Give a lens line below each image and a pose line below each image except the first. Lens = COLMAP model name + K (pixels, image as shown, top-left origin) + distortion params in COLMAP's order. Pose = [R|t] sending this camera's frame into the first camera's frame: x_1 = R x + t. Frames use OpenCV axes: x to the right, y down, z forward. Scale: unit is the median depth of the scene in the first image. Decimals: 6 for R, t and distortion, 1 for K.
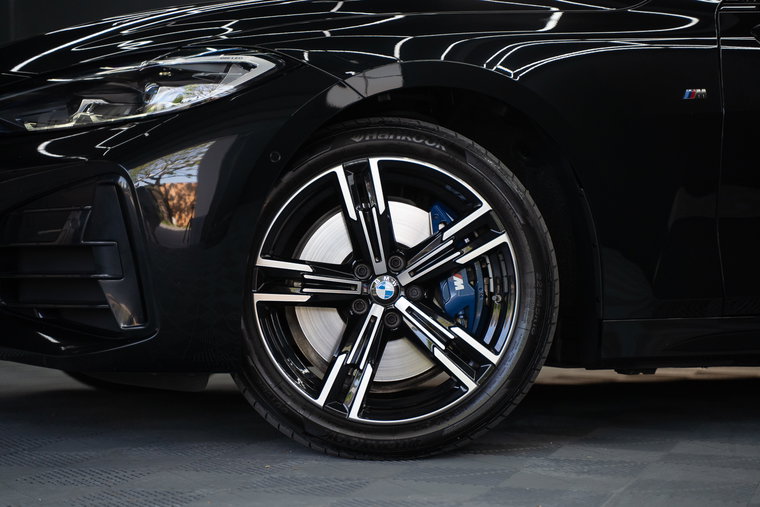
lens RADIAL K [[1675.3, 0, 380.8], [0, 1675.3, 251.5], [0, 0, 1]] dist [0.274633, 0.000000]
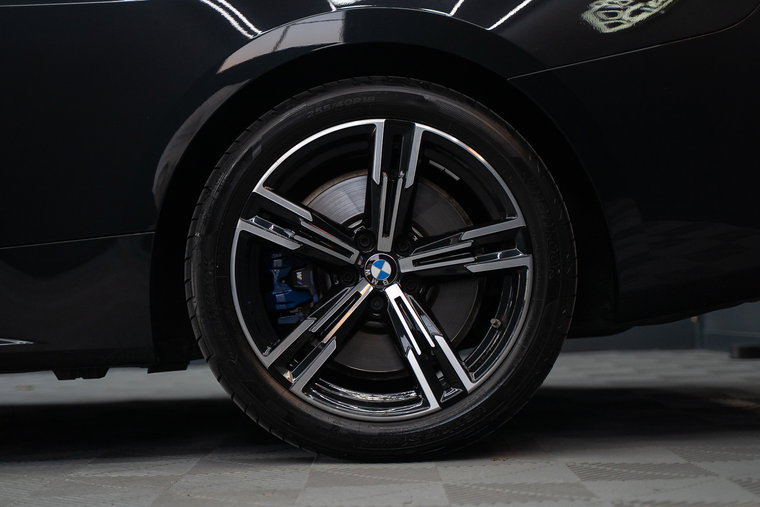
lens RADIAL K [[1231.5, 0, 380.1], [0, 1231.5, 252.2], [0, 0, 1]] dist [0.020157, 0.000000]
pose [[0.935971, 0.352039, 0.005192, -0.004328], [-0.352075, 0.935811, 0.017331, 0.003372], [0.001242, -0.018049, 0.999836, 0.347802]]
